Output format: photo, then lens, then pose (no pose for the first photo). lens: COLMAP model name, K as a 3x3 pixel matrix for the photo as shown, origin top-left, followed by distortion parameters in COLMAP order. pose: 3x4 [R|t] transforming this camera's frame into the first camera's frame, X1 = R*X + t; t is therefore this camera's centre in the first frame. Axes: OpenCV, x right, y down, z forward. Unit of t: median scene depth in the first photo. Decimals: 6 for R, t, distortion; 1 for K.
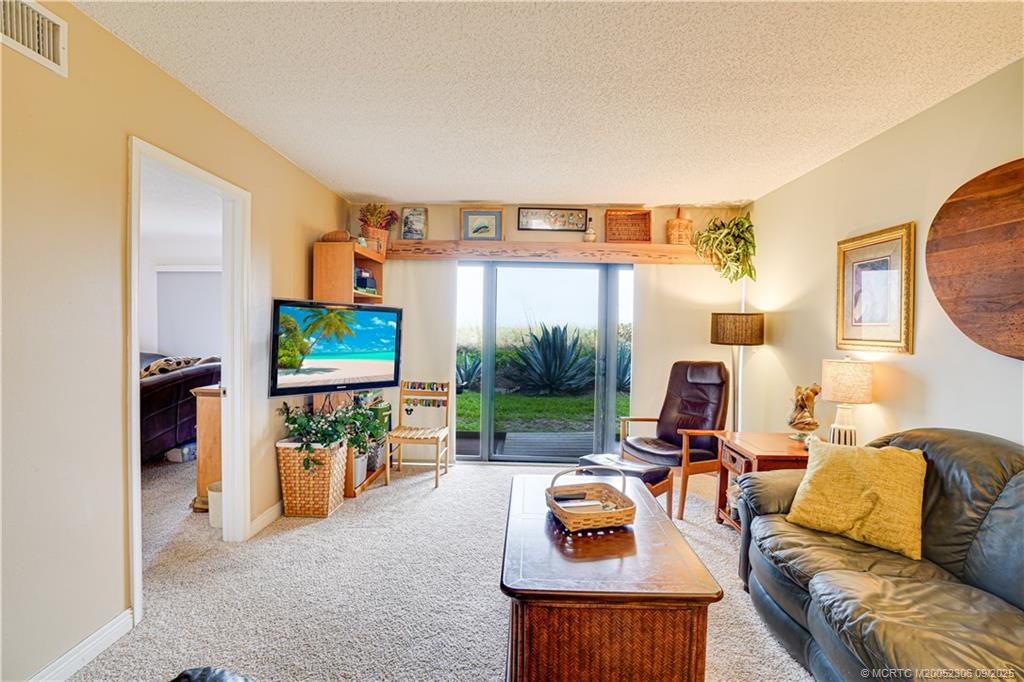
lens RADIAL K [[490.3, 0, 512.0], [0, 490.3, 341.0], [0, 0, 1]] dist [-0.067391, 0.025977]
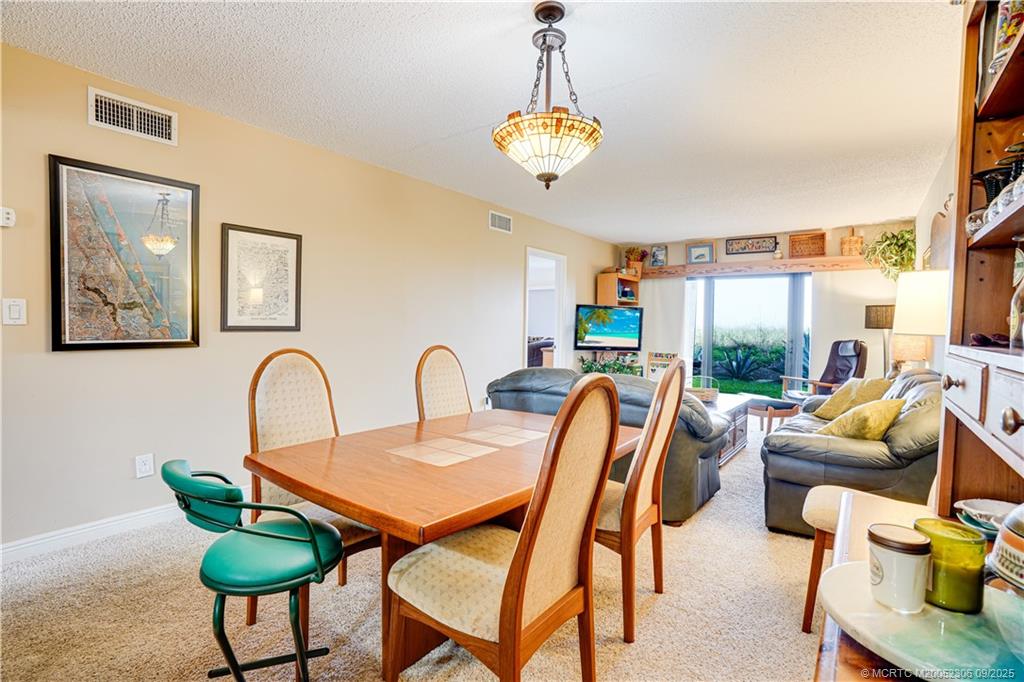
lens RADIAL K [[474.4, 0, 517.1], [0, 474.4, 331.6], [0, 0, 1]] dist [-0.053900, 0.000105]
pose [[0.817995, 0.001219, -0.575224, 0.333606], [-0.016897, 0.999617, -0.021910, 0.056144], [0.574977, 0.027642, 0.817703, -0.578672]]
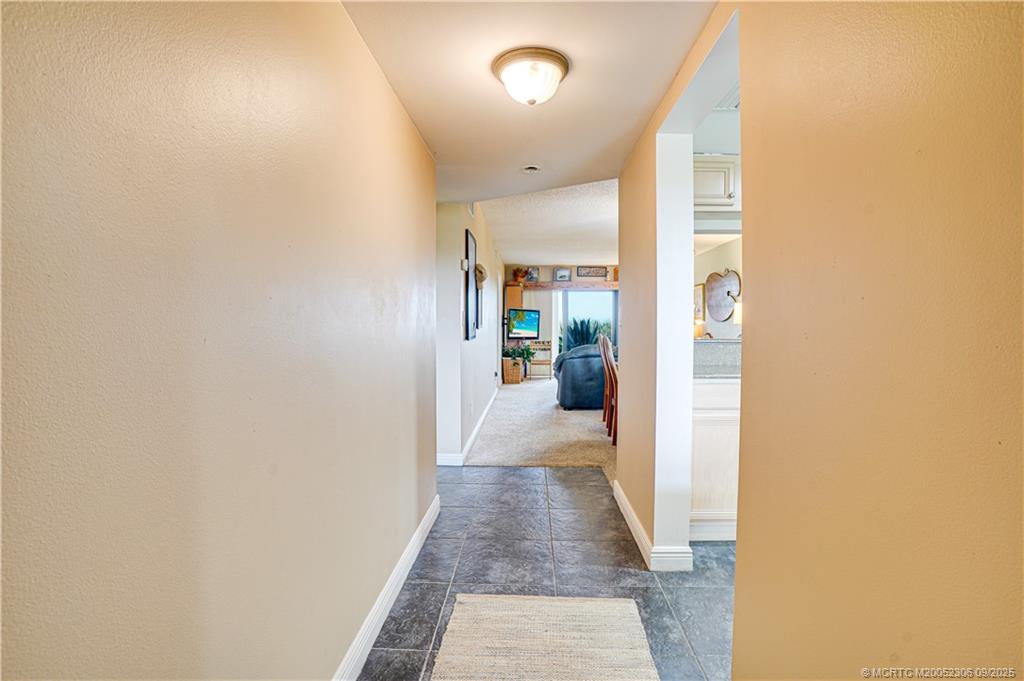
lens RADIAL K [[474.4, 0, 517.1], [0, 474.4, 331.1], [0, 0, 1]] dist [-0.053900, 0.000105]
pose [[0.999712, -0.017857, -0.016060, -0.260686], [0.017577, 0.999694, -0.017427, 0.076382], [0.016366, 0.017140, 0.999719, -1.360453]]
